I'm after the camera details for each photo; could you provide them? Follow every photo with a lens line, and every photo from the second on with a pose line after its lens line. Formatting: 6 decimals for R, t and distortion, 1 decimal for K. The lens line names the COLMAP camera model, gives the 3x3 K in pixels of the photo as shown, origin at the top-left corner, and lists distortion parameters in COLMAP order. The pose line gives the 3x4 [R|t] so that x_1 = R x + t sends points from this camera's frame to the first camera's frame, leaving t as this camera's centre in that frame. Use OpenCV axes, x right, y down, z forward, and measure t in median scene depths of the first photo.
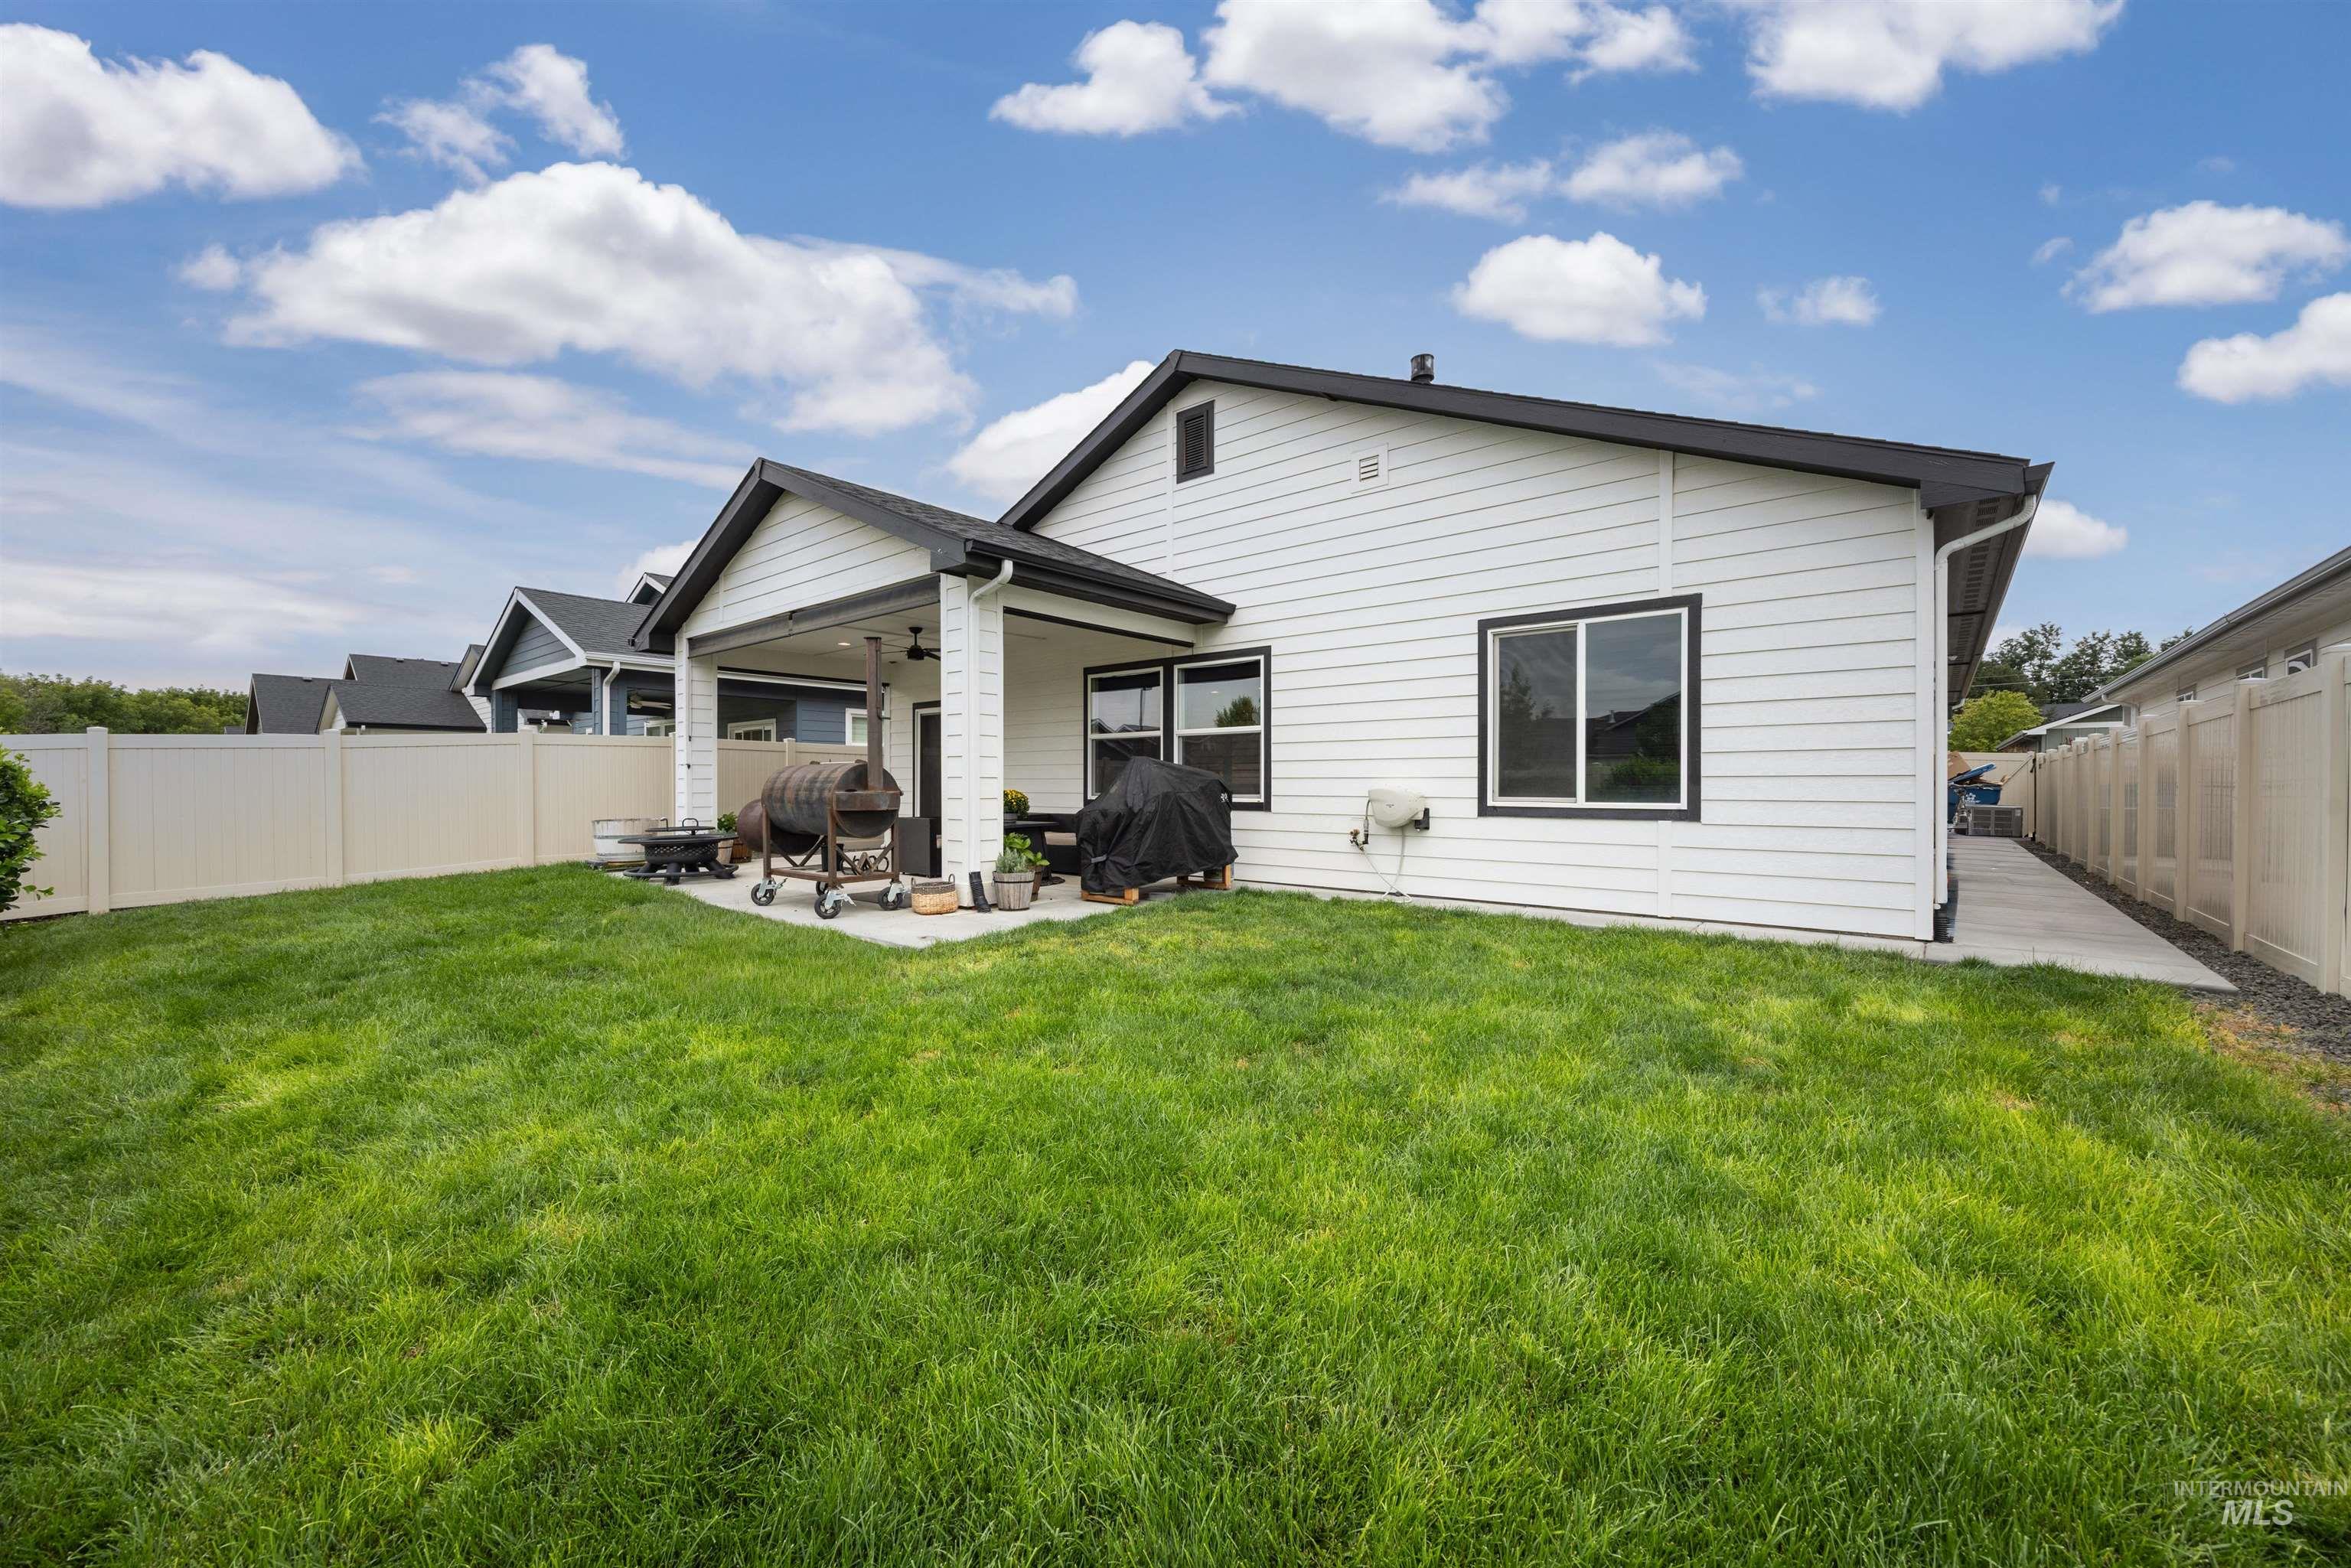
lens RADIAL K [[906.8, 0, 1187.8], [0, 906.8, 785.3], [0, 0, 1]] dist [0.003194, 0.000161]
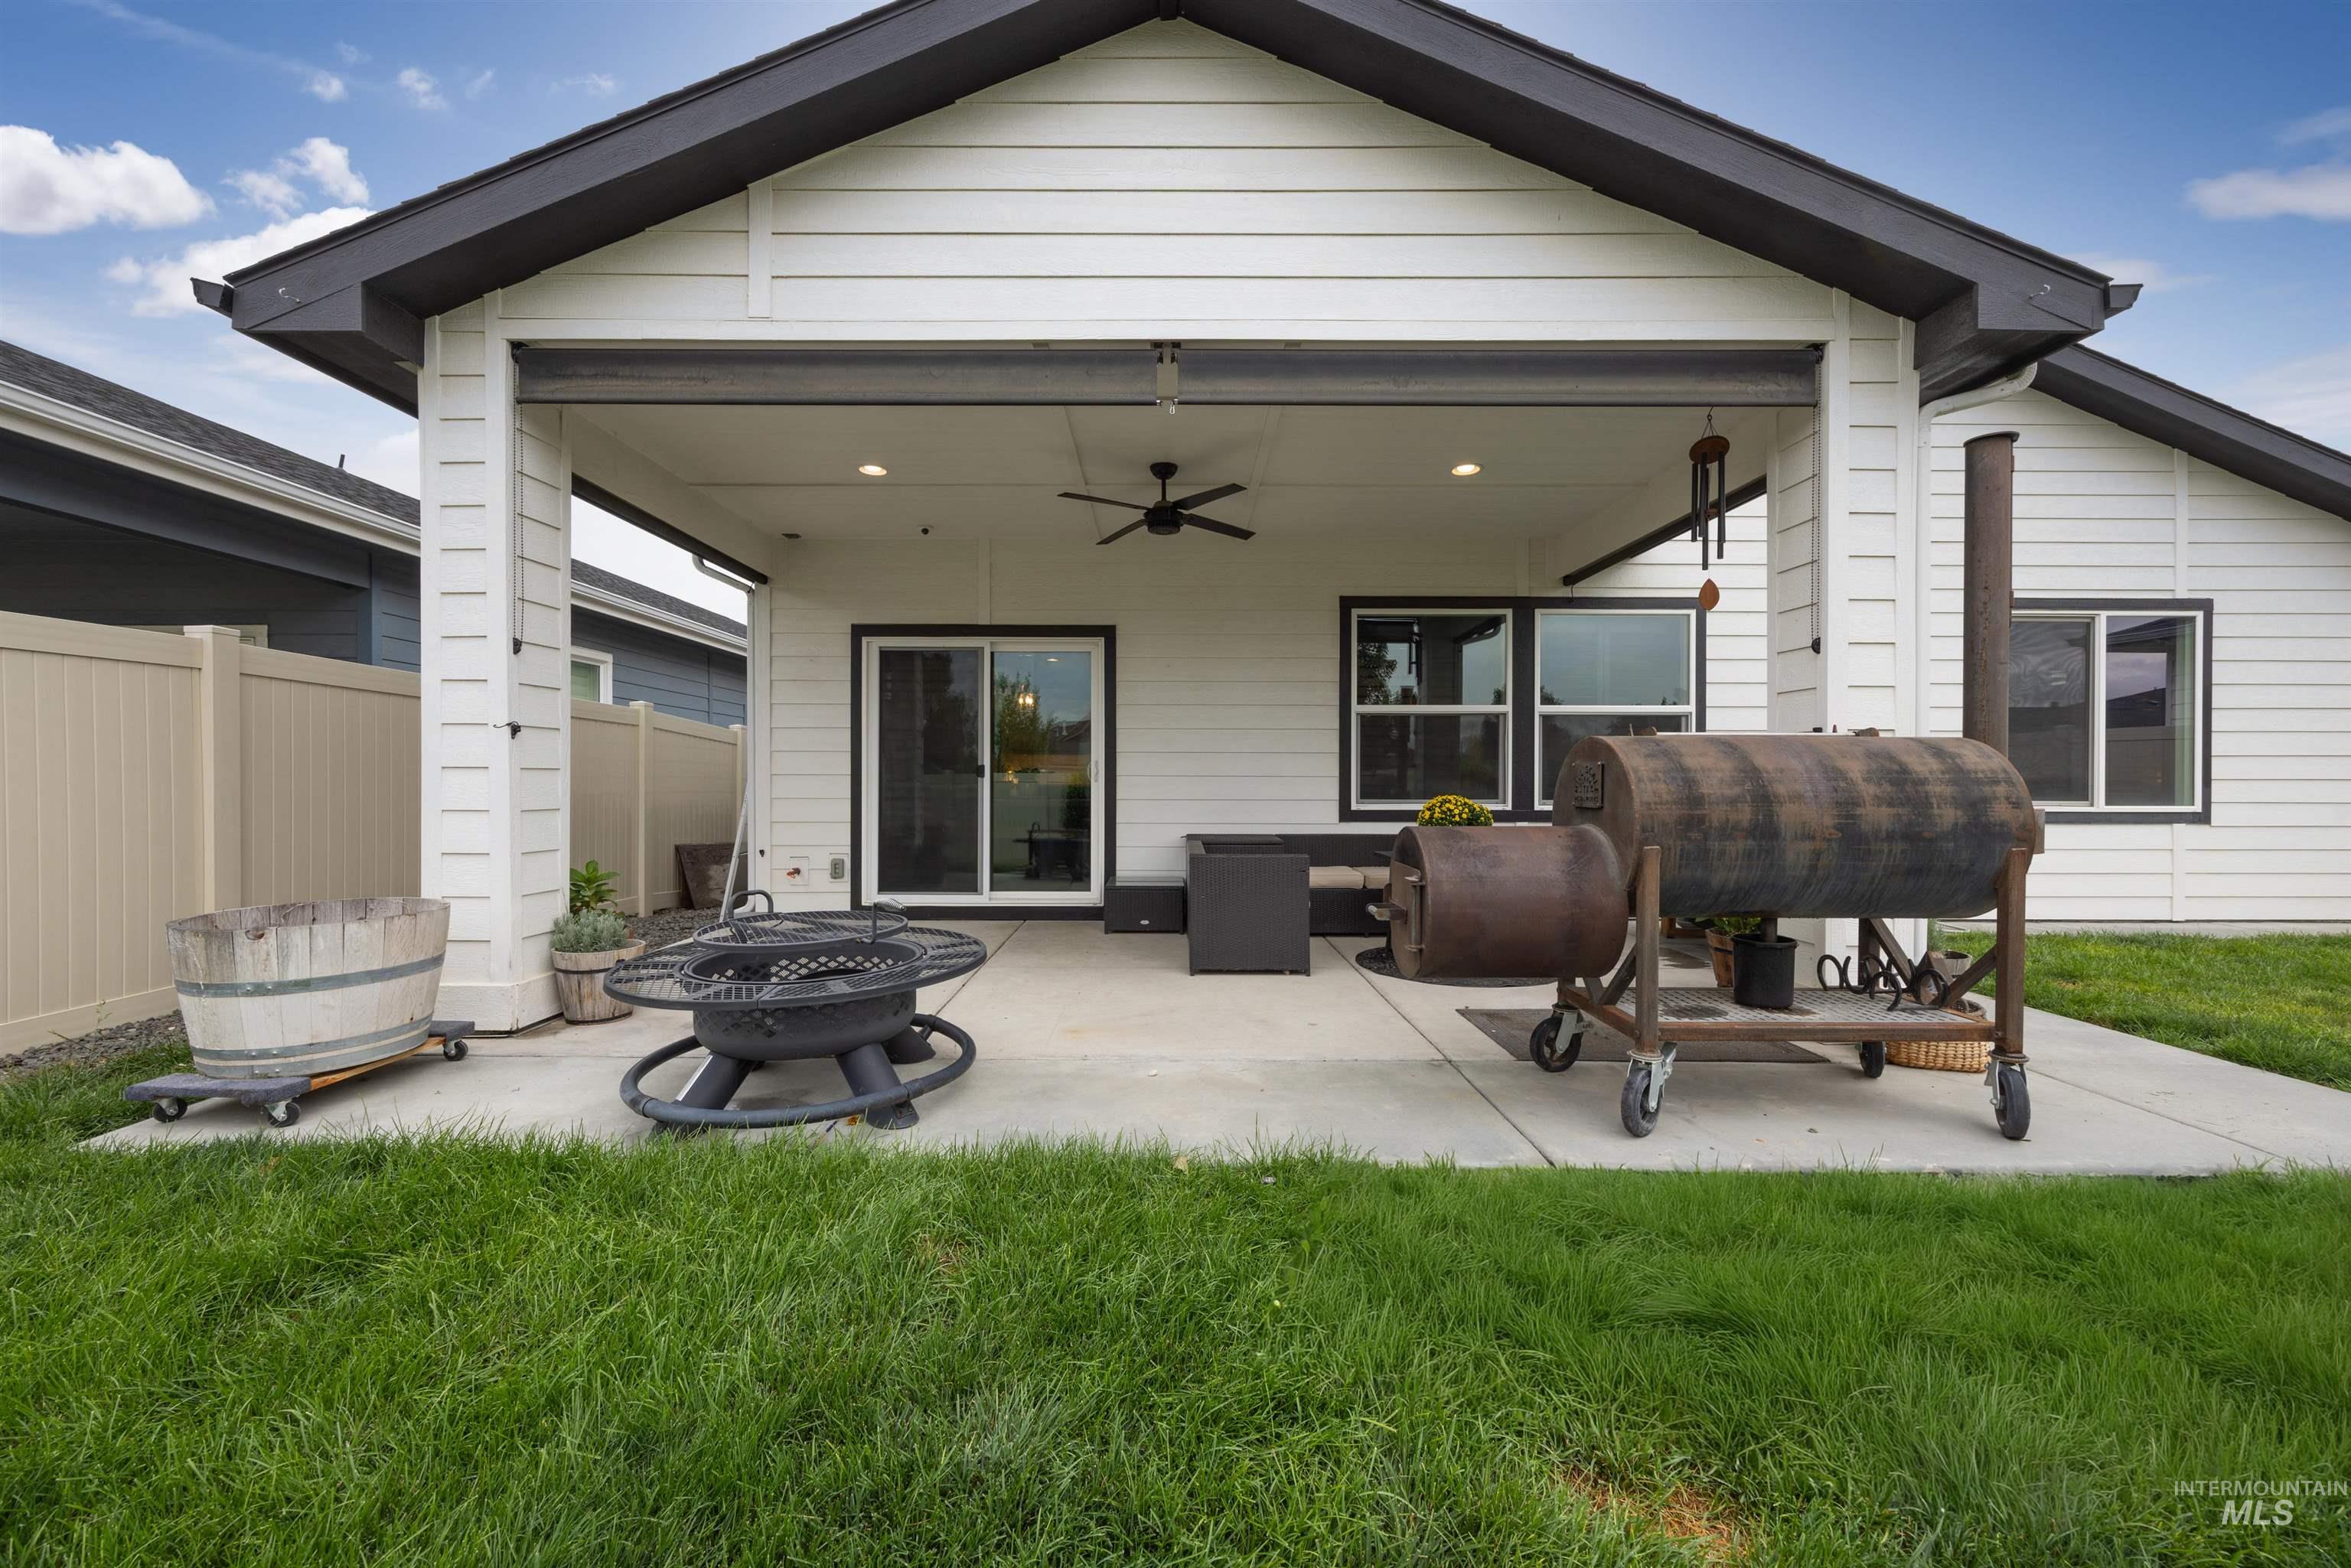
lens RADIAL K [[906.8, 0, 1176.0], [0, 906.8, 788.1], [0, 0, 1]] dist [0.003194, 0.000161]
pose [[0.756920, 0.000026, 0.653508, -0.942421], [-0.000166, 1.000000, 0.000152, 0.000127], [-0.653508, -0.000223, 0.756920, 0.950555]]
